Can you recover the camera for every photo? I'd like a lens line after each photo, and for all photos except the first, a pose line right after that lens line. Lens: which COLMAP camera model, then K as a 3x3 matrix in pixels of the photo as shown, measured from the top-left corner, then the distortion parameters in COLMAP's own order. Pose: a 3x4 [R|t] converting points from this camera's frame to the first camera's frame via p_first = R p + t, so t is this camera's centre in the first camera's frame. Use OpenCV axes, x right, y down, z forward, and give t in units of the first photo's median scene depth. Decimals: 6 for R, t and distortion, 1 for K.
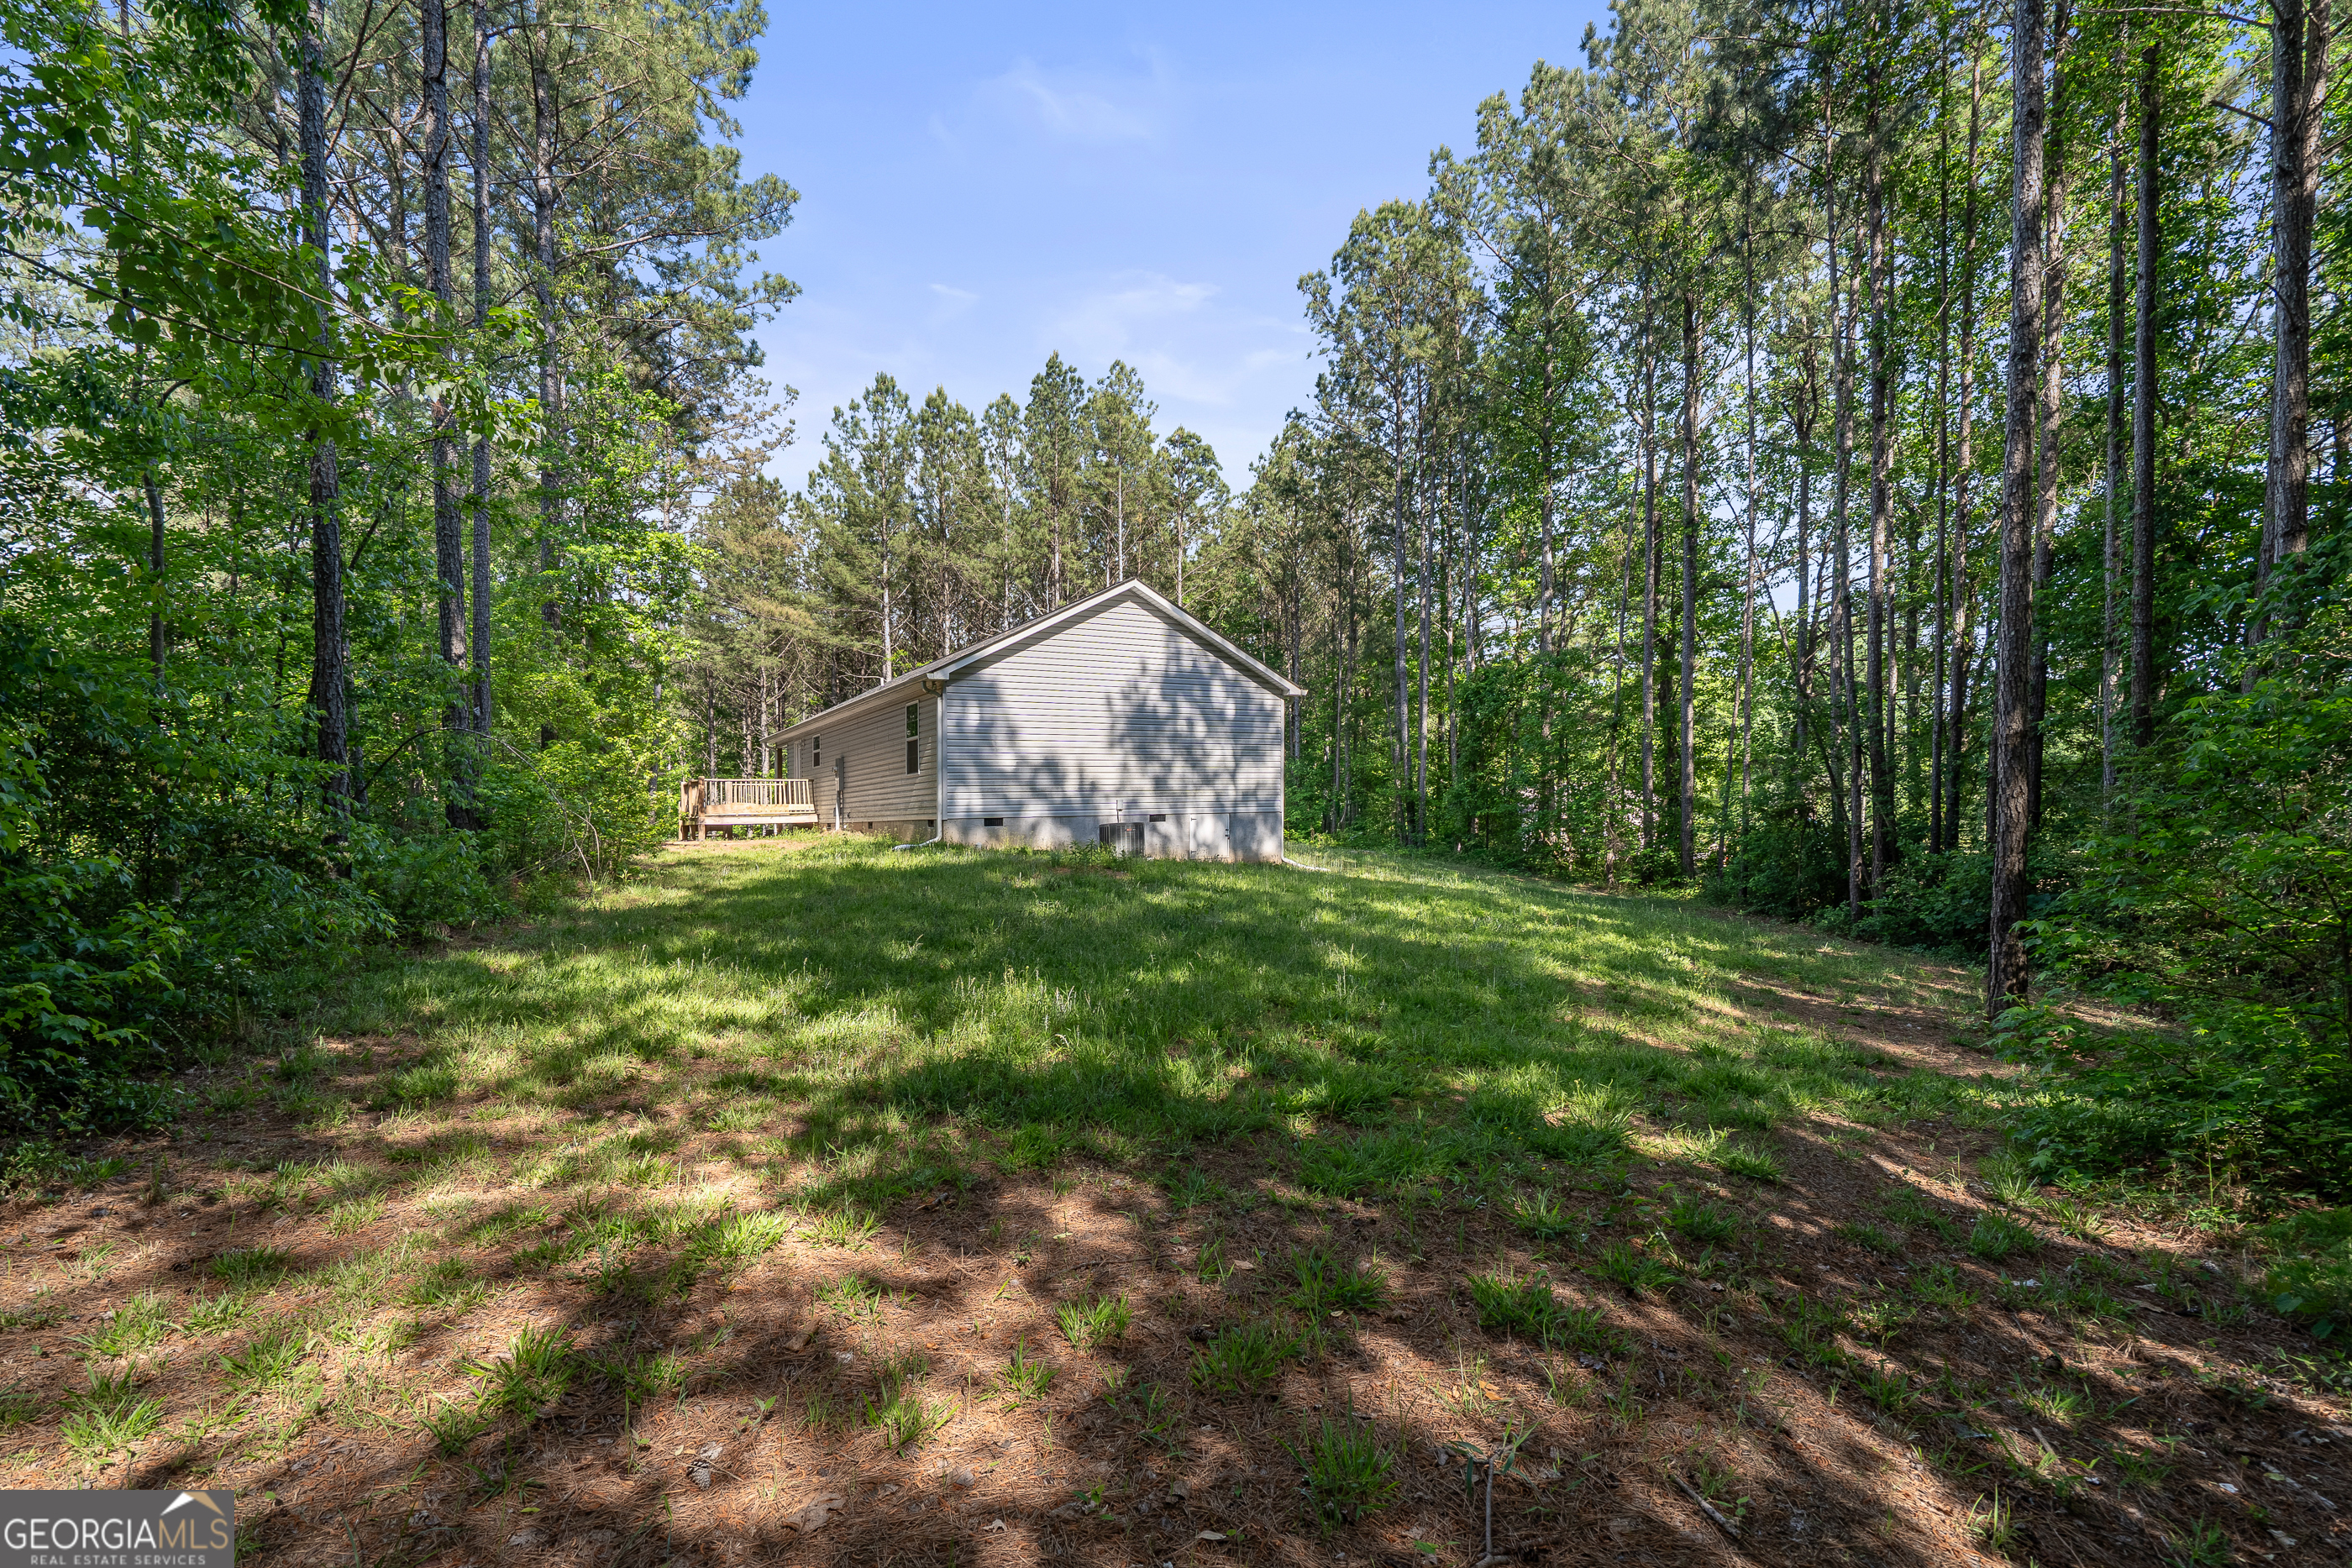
lens RADIAL K [[1096.8, 0, 1176.0], [0, 1096.8, 784.0], [0, 0, 1]] dist [-0.001355, -0.000327]
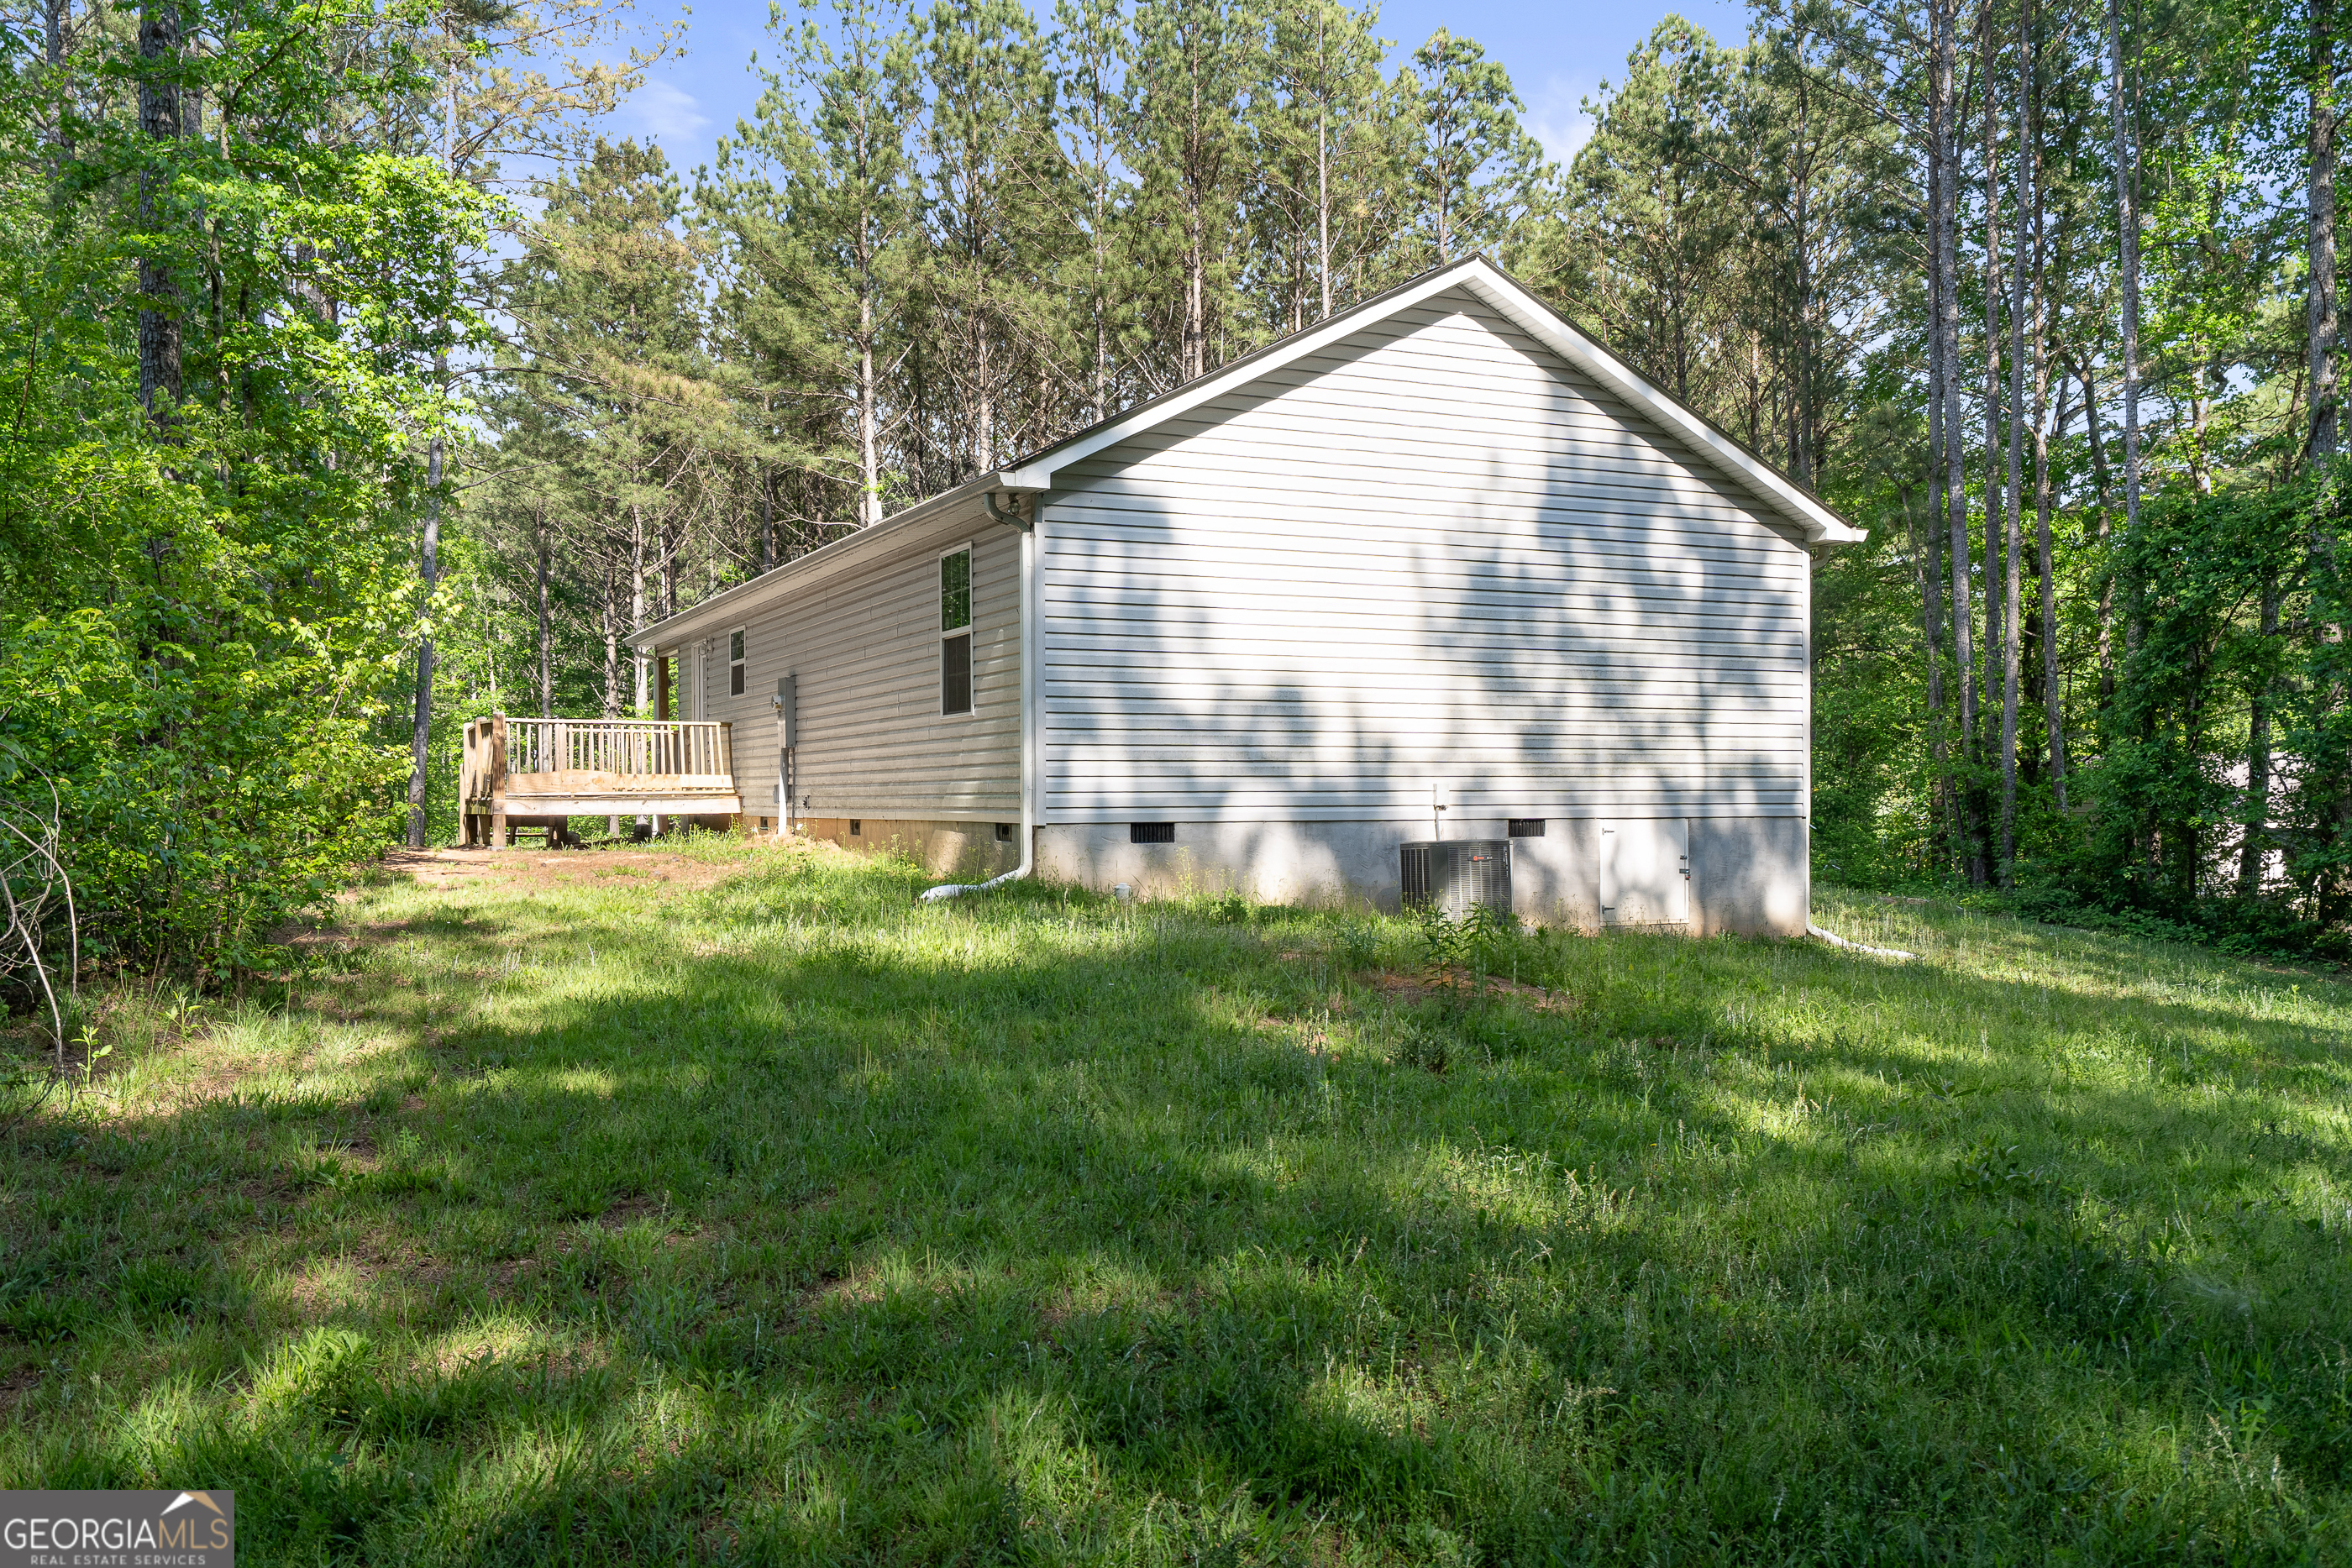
lens RADIAL K [[1868.7, 0, 1168.1], [0, 1868.7, 853.6], [0, 0, 1]] dist [0.002492, 0.002636]
pose [[0.995985, 0.020929, -0.087035, -0.076480], [-0.015361, 0.997821, 0.064159, -0.002483], [0.088188, -0.062564, 0.994137, 0.226521]]
